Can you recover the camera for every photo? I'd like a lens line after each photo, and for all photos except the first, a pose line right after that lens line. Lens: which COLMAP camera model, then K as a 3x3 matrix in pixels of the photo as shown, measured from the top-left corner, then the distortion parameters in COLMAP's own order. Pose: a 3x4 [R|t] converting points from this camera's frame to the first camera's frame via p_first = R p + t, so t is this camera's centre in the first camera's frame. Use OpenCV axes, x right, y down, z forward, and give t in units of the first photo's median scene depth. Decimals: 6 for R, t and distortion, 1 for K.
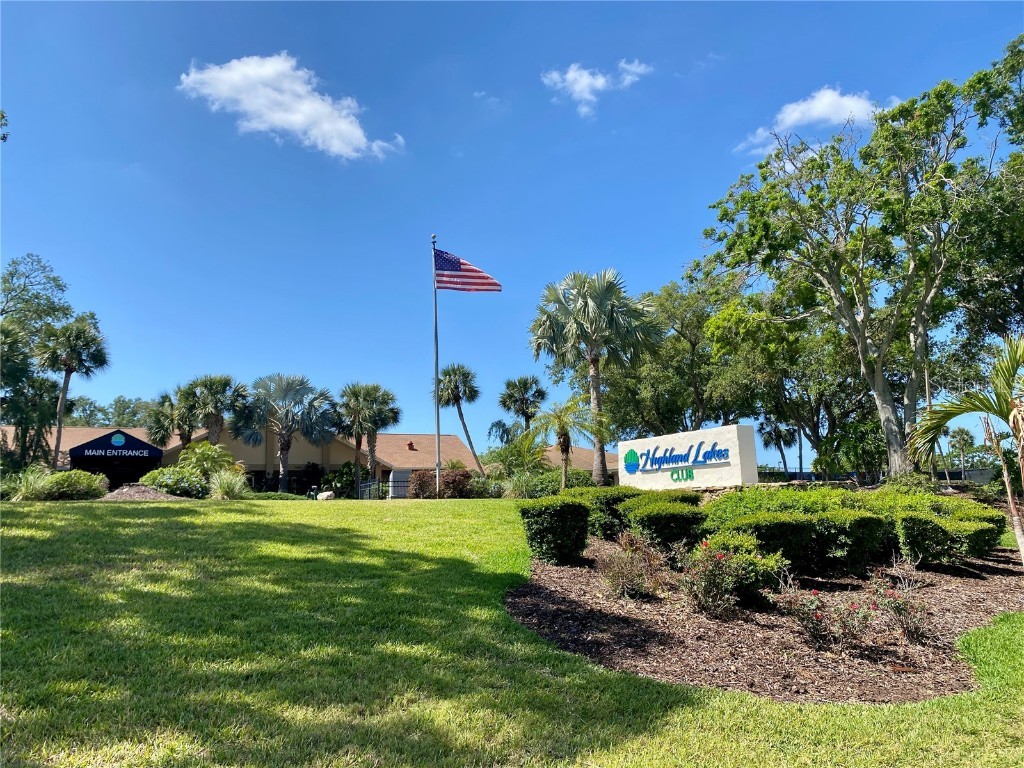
lens RADIAL K [[782.2, 0, 510.7], [0, 782.2, 384.3], [0, 0, 1]] dist [-0.000573, 0.001334]
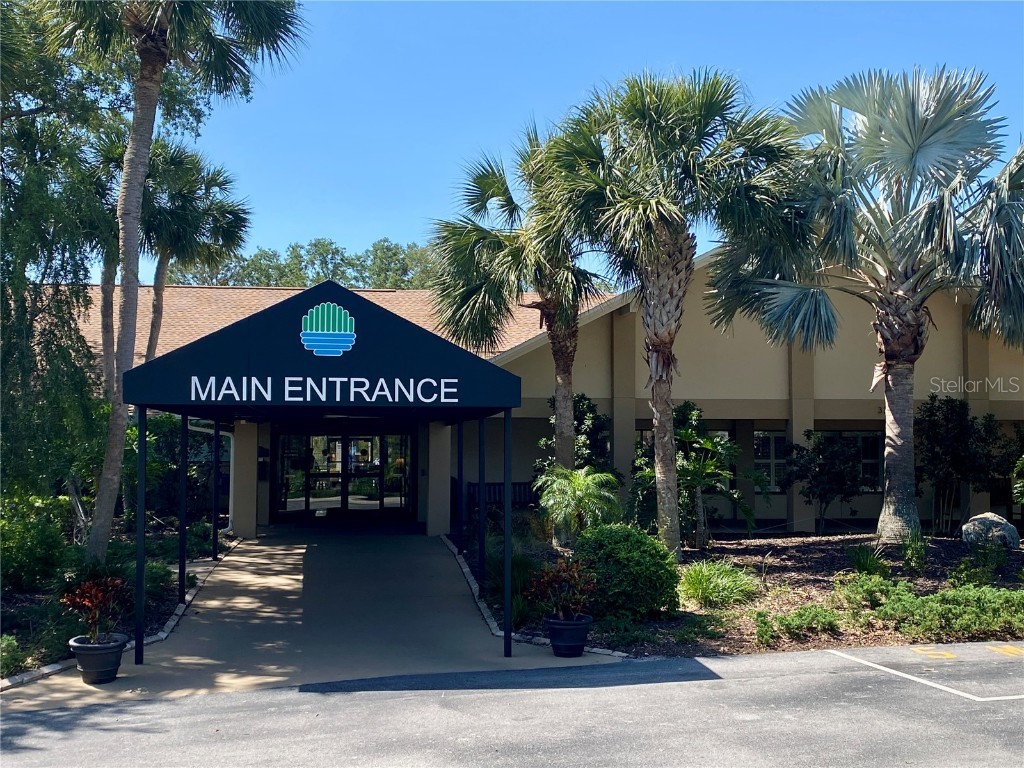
lens RADIAL K [[1254.5, 0, 512.2], [0, 1254.5, 382.7], [0, 0, 1]] dist [0.027561, 0.000000]
pose [[0.934461, 0.016491, -0.355682, -0.269547], [0.028636, 0.992210, 0.121238, 0.036683], [0.354911, -0.123478, 0.926710, 0.565813]]
